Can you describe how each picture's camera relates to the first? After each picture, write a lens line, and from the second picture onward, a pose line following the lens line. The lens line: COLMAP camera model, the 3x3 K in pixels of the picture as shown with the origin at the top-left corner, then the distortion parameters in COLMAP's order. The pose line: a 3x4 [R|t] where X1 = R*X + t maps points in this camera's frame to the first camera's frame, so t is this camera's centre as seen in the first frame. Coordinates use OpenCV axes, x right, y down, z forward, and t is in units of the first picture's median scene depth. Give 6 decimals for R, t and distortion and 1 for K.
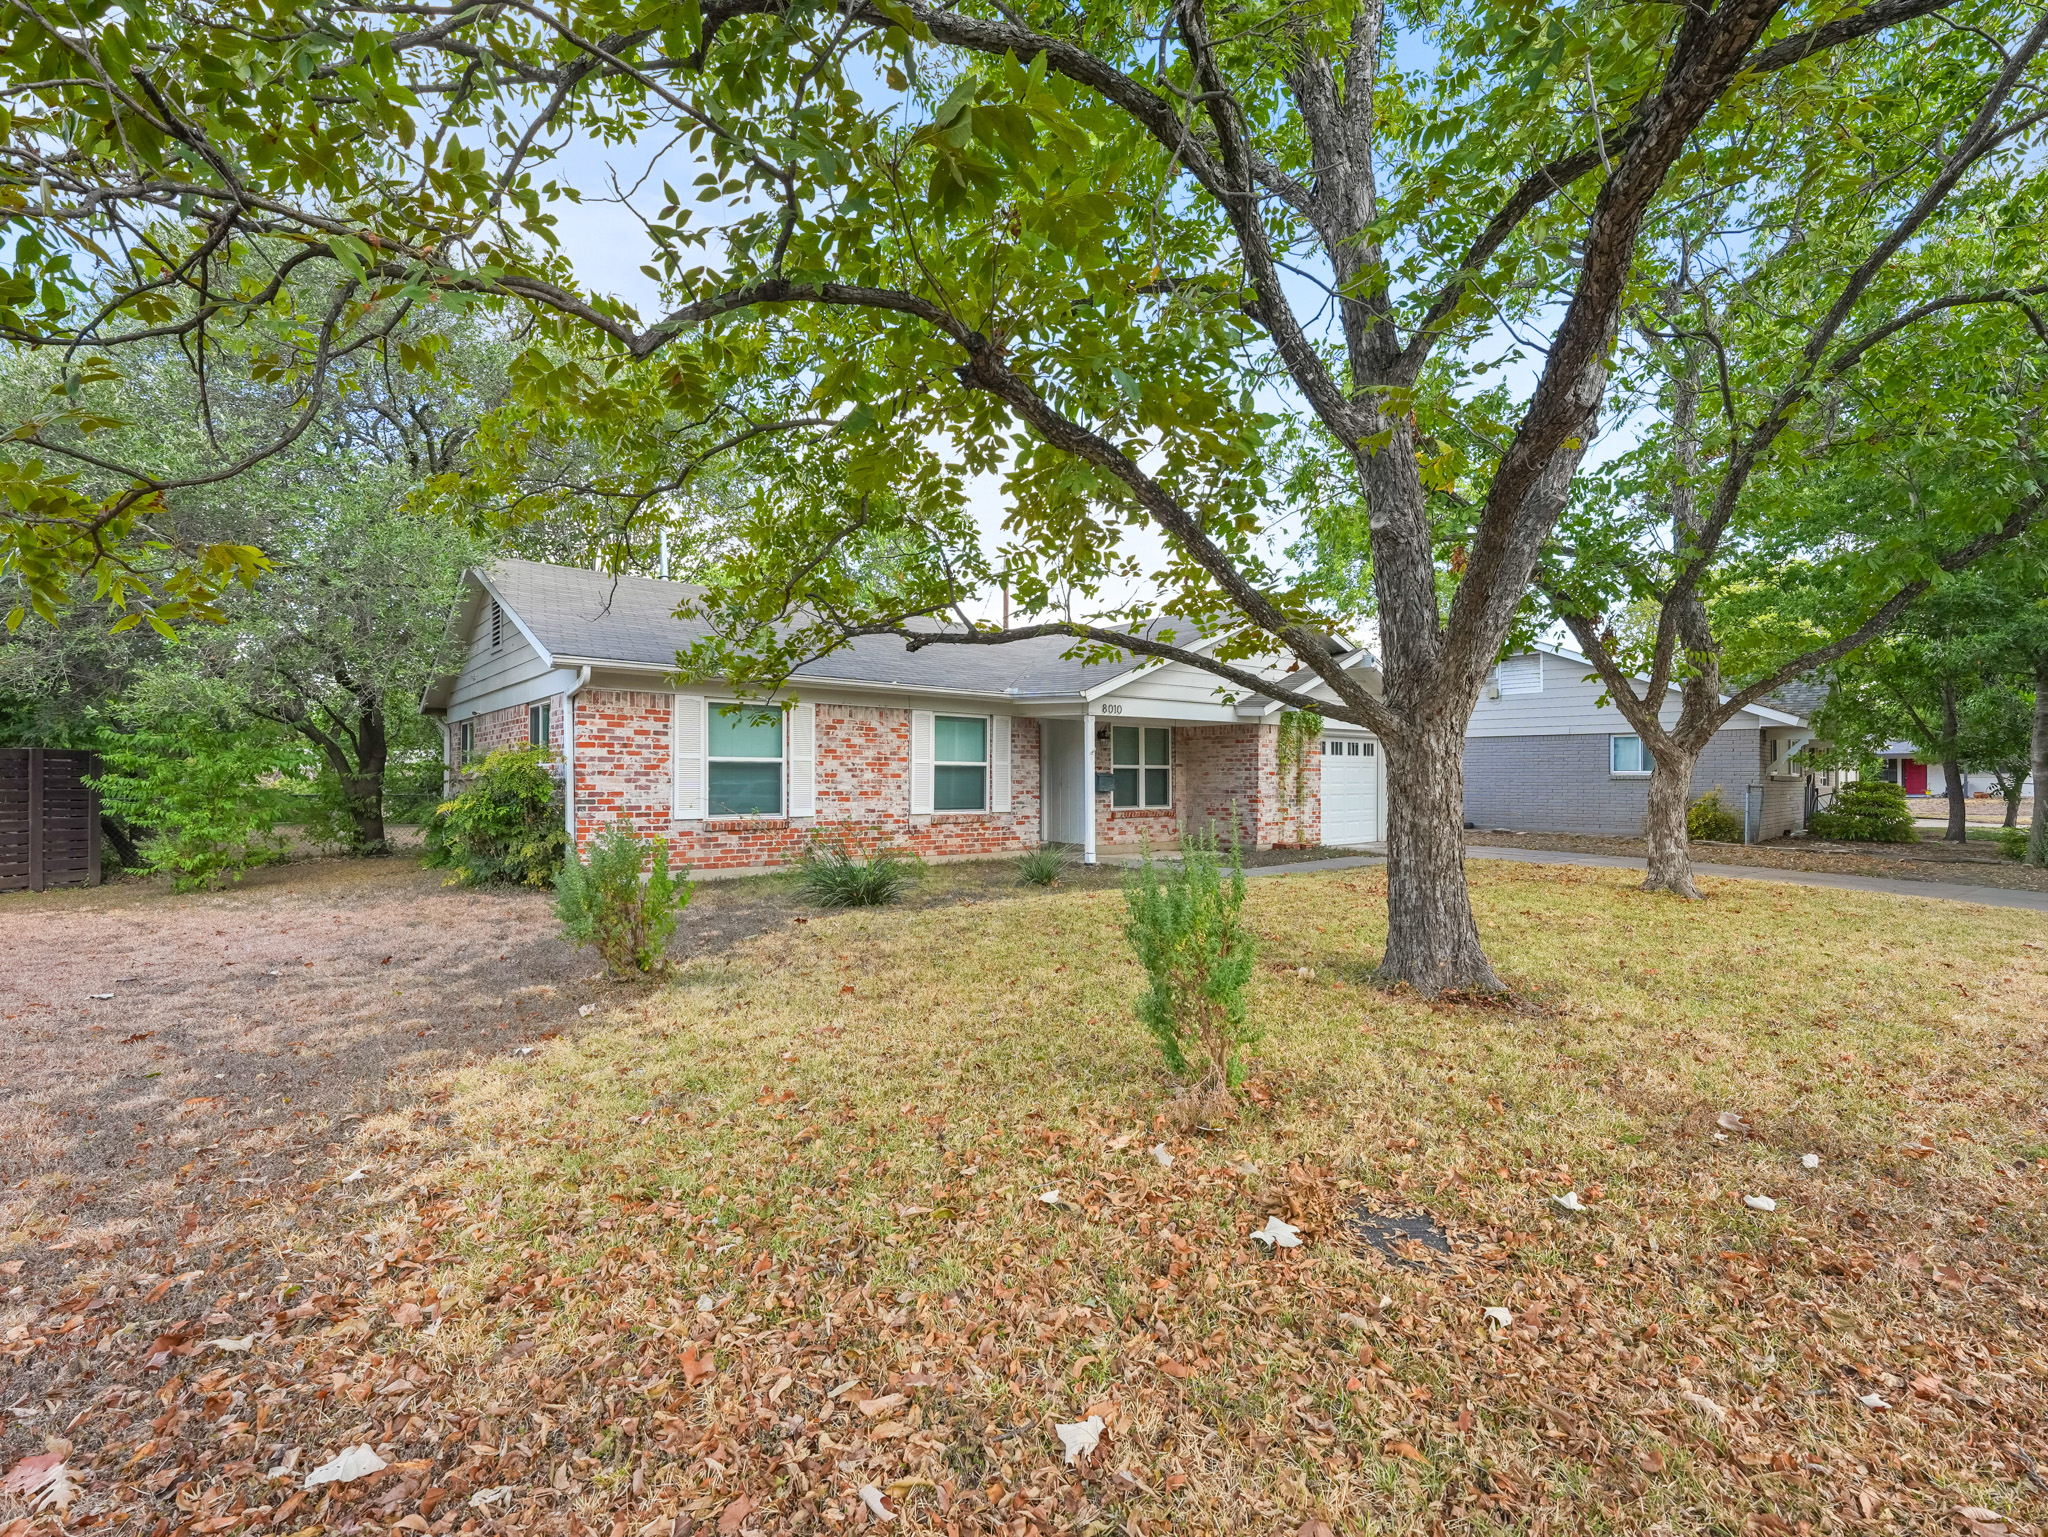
lens RADIAL K [[938.1, 0, 1007.6], [0, 938.1, 772.8], [0, 0, 1]] dist [0.008330, -0.000391]
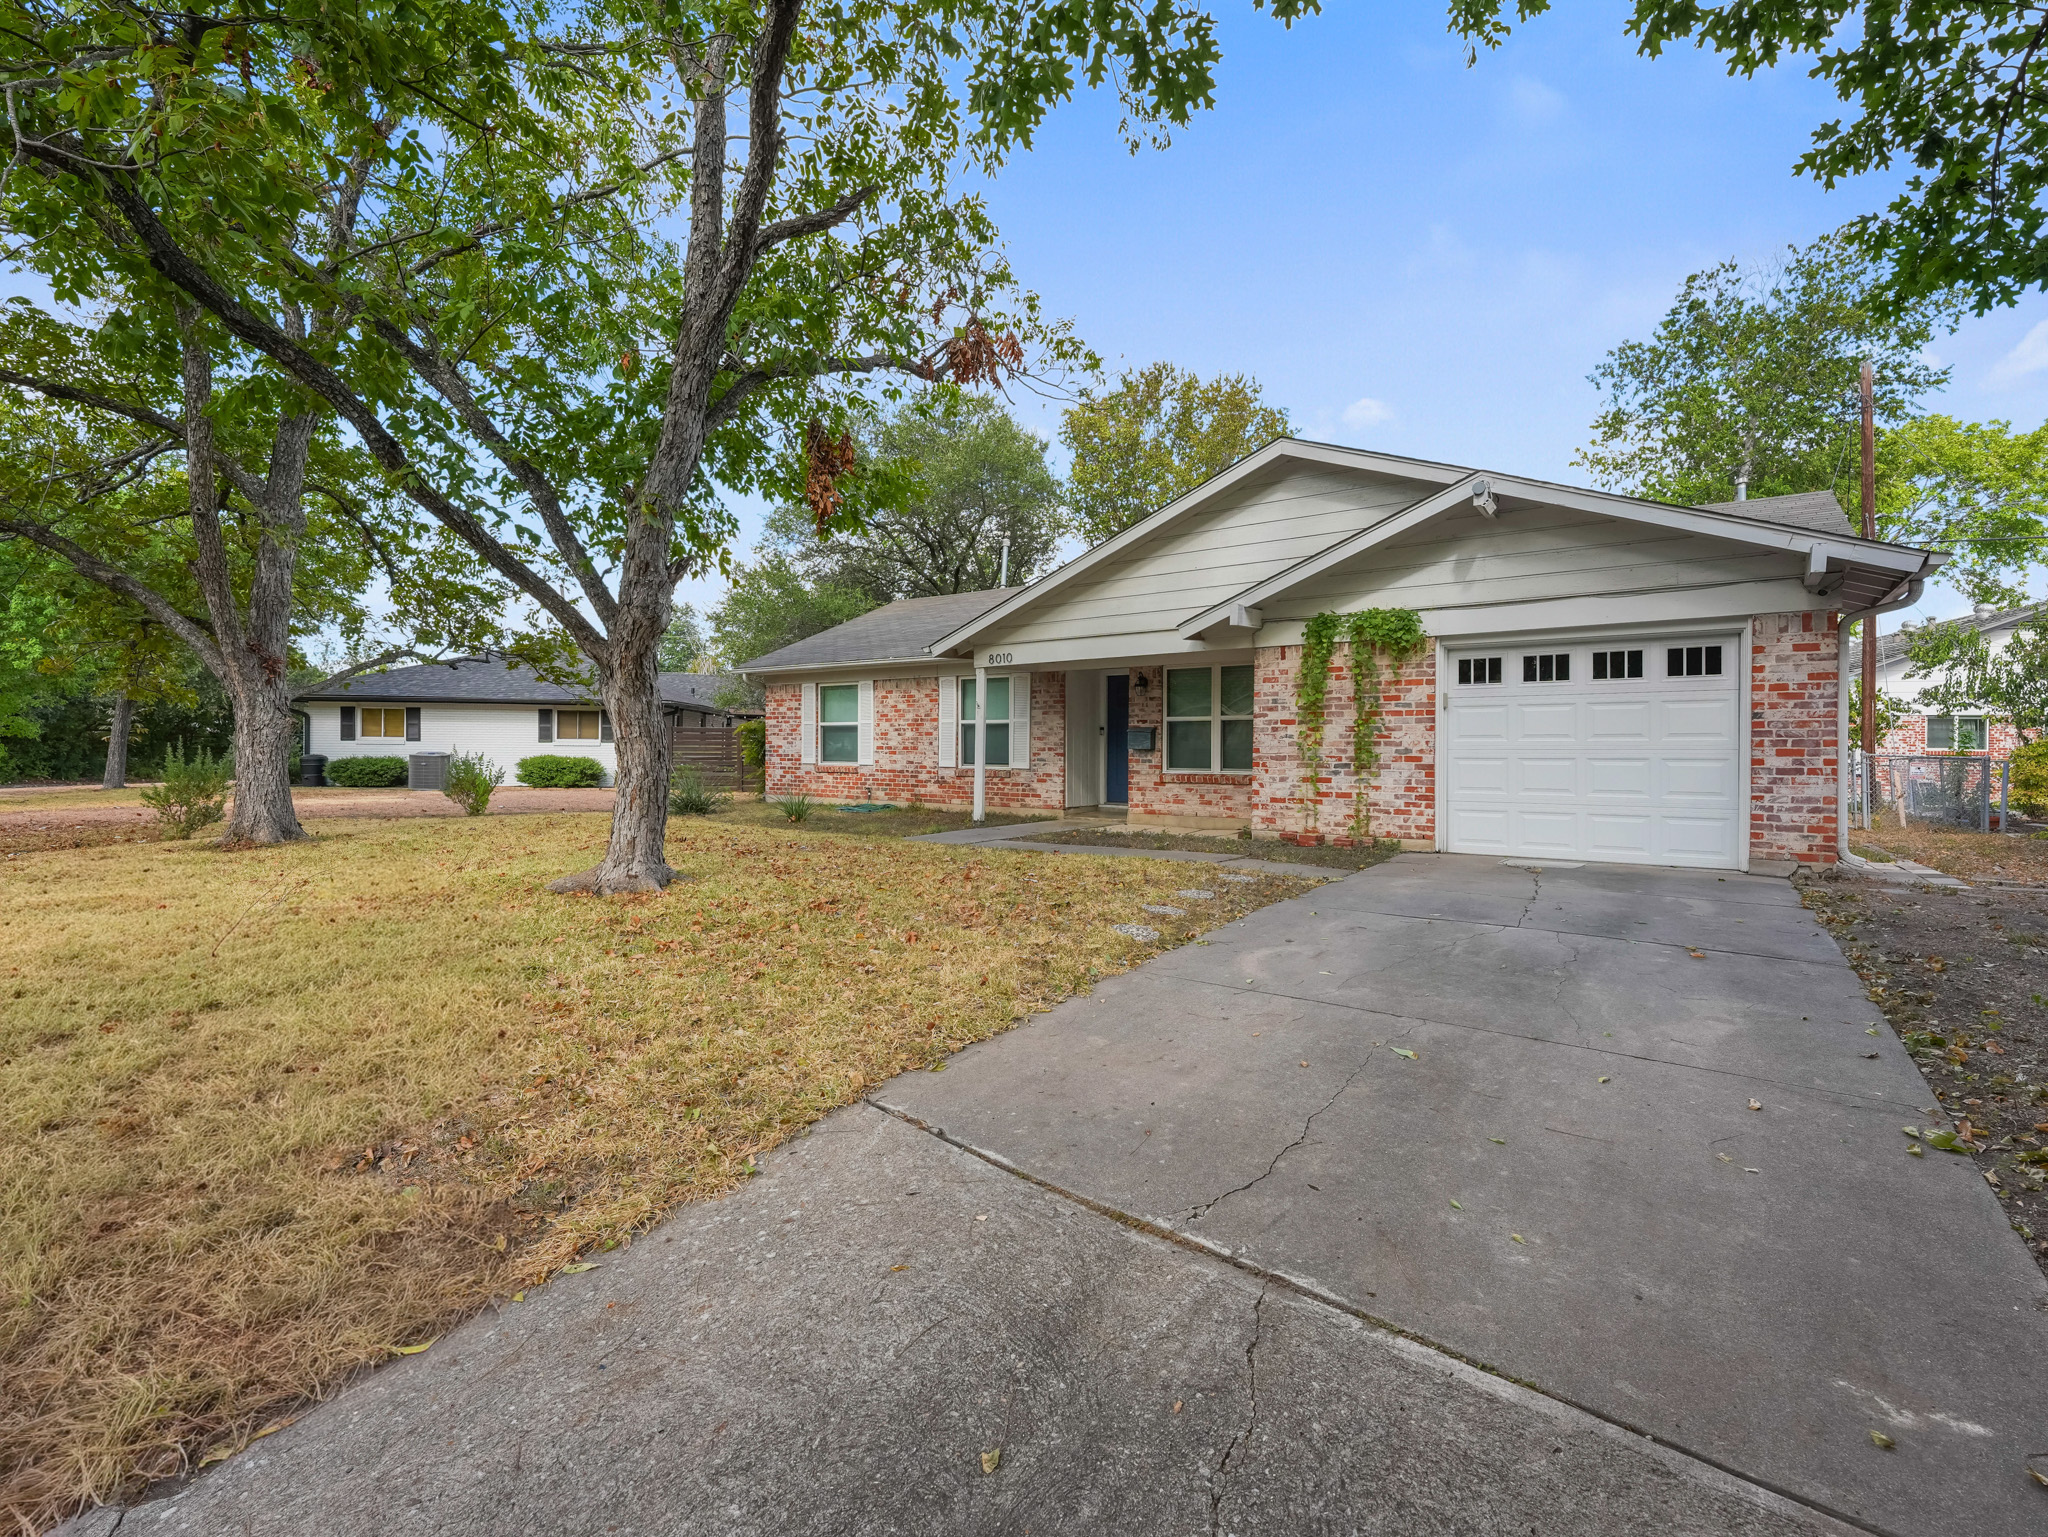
lens RADIAL K [[938.1, 0, 1007.6], [0, 938.1, 772.8], [0, 0, 1]] dist [0.008330, -0.000391]
pose [[0.232230, 0.026097, -0.972311, 1.040079], [0.007103, 0.999568, 0.028525, 0.018961], [0.972635, -0.013530, 0.231944, 0.803741]]
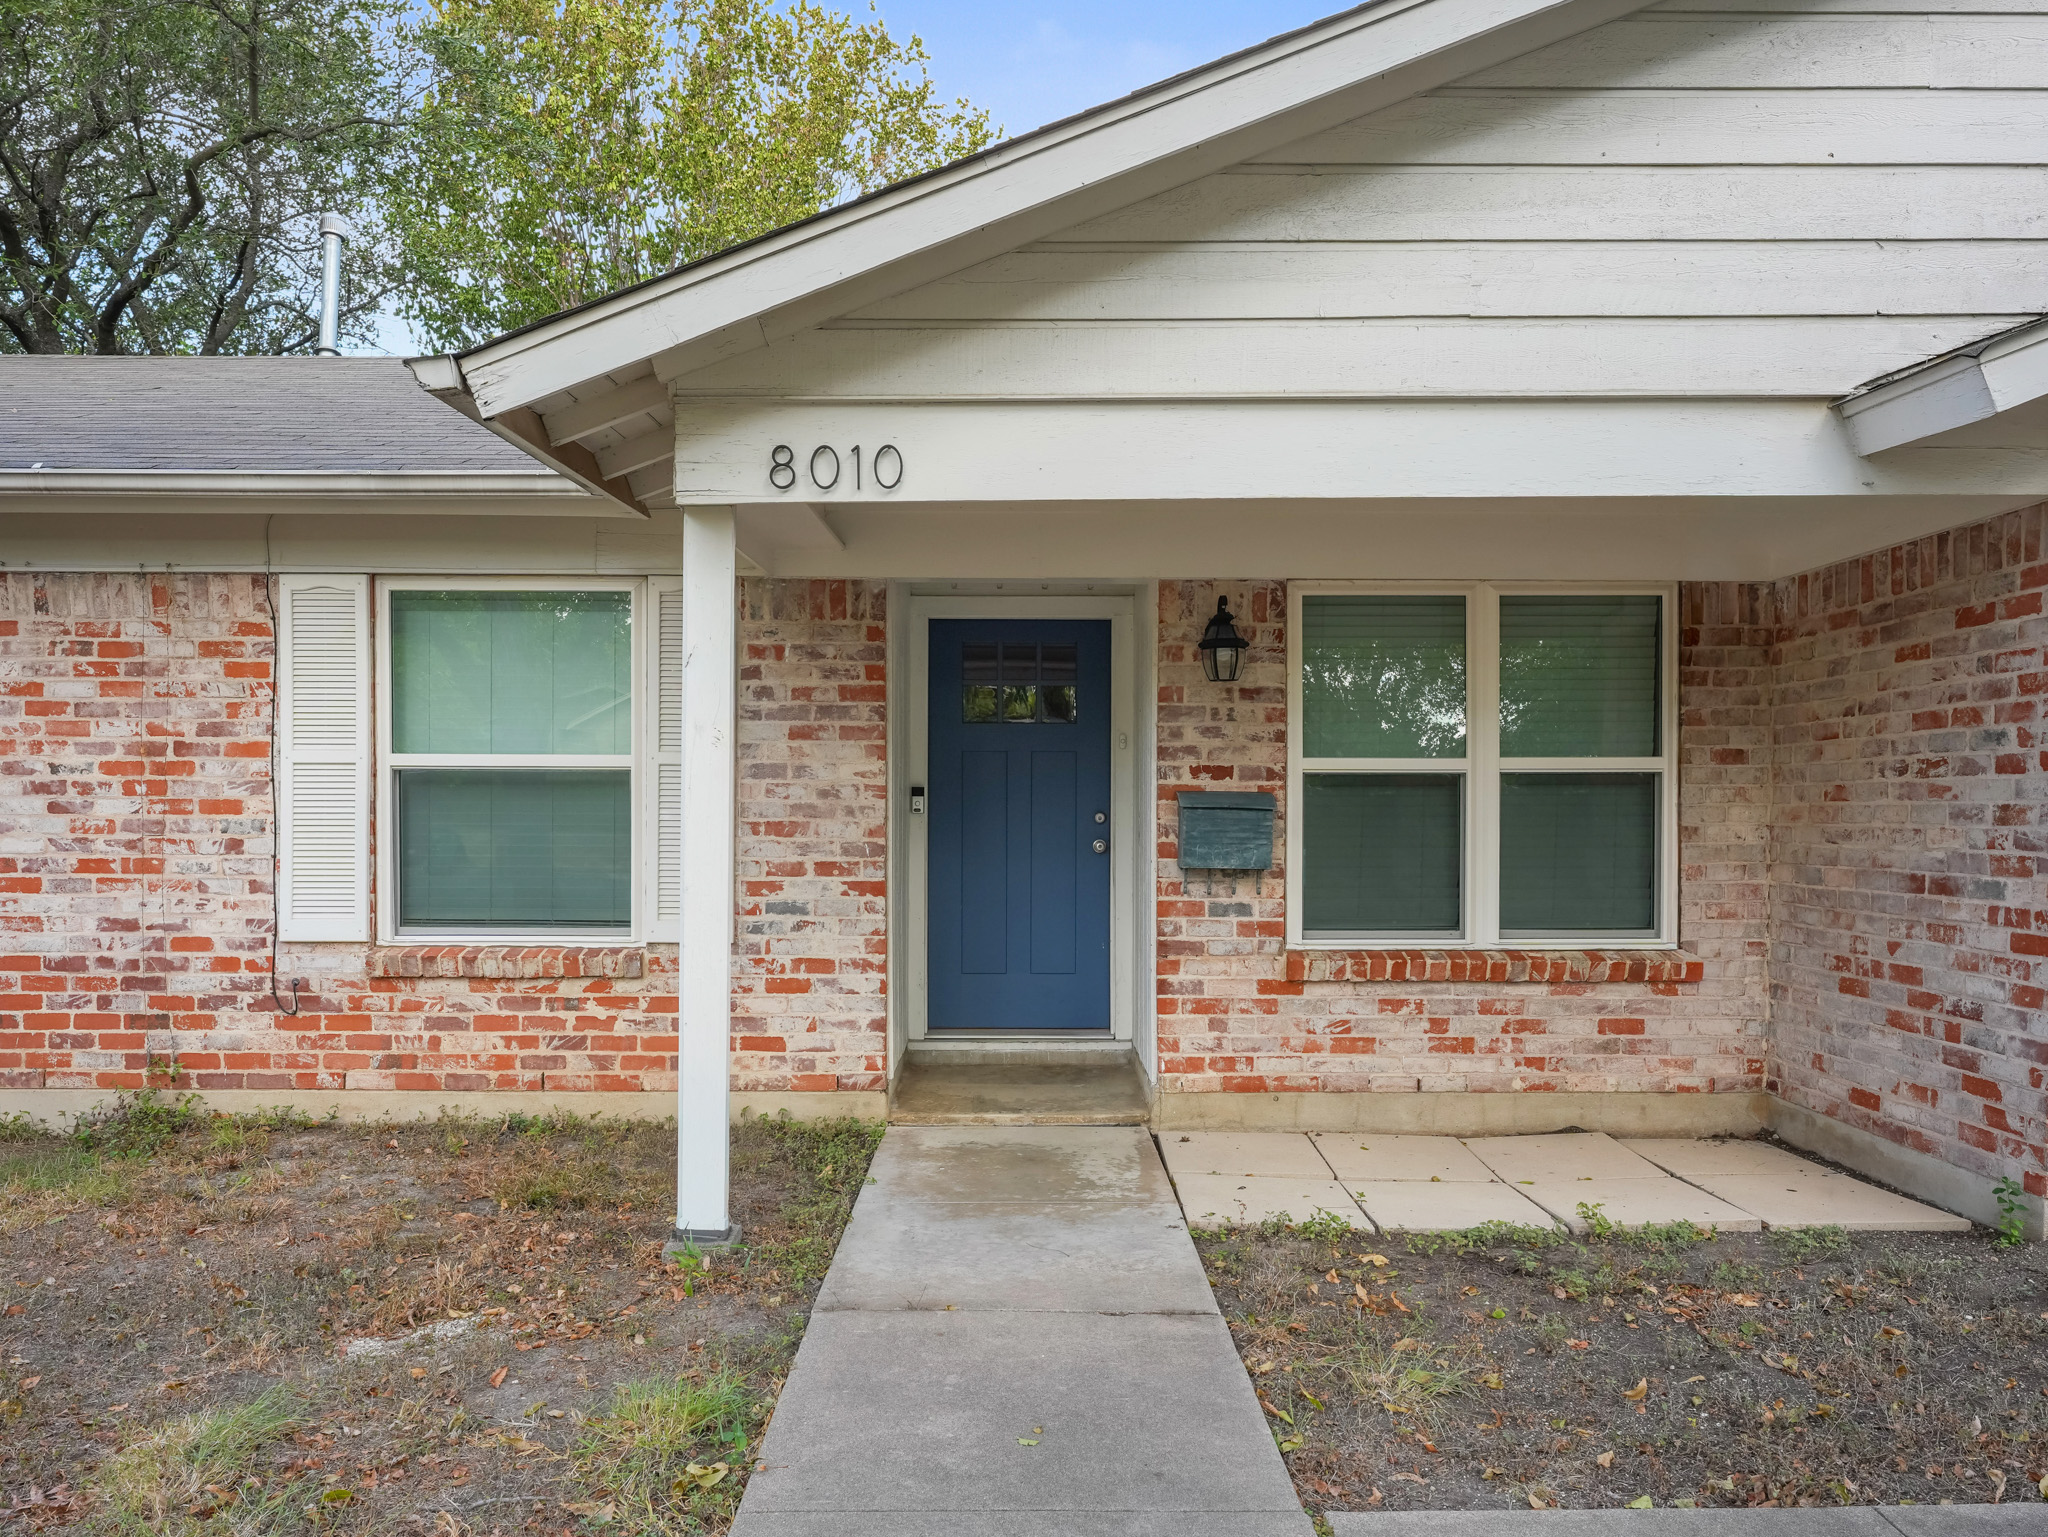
lens RADIAL K [[1399.9, 0, 1020.2], [0, 1399.9, 836.3], [0, 0, 1]] dist [0.000319, 0.001536]
pose [[0.768195, 0.009240, -0.640150, 0.339673], [0.005610, 0.999760, 0.021162, 0.004432], [0.640192, -0.019847, 0.767959, 0.808557]]
